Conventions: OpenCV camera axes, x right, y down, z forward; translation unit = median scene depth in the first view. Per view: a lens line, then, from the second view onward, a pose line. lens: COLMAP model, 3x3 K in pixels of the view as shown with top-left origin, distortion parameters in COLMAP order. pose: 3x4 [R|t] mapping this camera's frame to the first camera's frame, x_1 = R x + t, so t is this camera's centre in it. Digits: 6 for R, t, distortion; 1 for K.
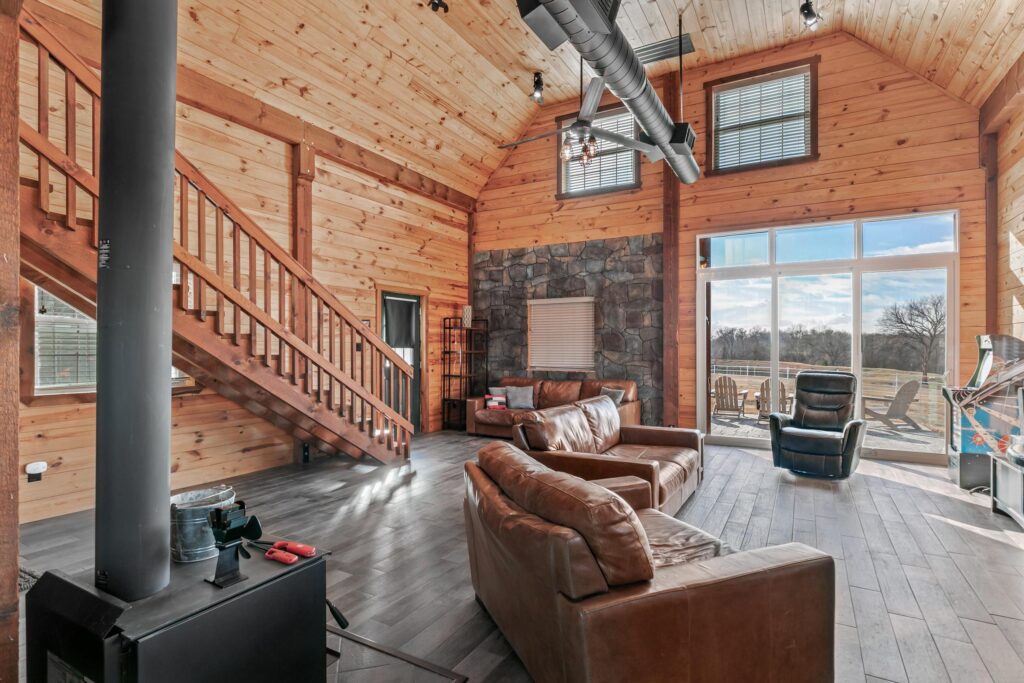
lens RADIAL K [[499.4, 0, 514.2], [0, 499.4, 347.8], [0, 0, 1]] dist [-0.058697, -0.000773]
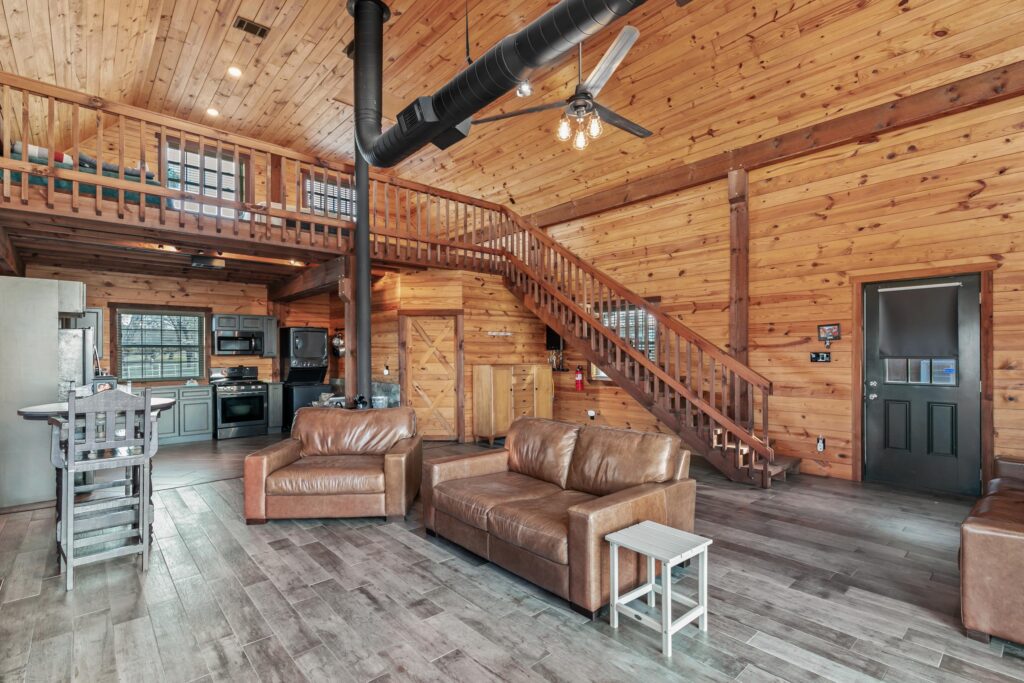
lens RADIAL K [[491.1, 0, 510.6], [0, 491.1, 347.7], [0, 0, 1]] dist [-0.003903, -0.000202]
pose [[-0.329099, -0.011412, -0.944226, 0.658144], [0.007782, 0.999860, -0.014797, -0.008017], [0.944263, -0.012218, -0.328965, 0.759489]]
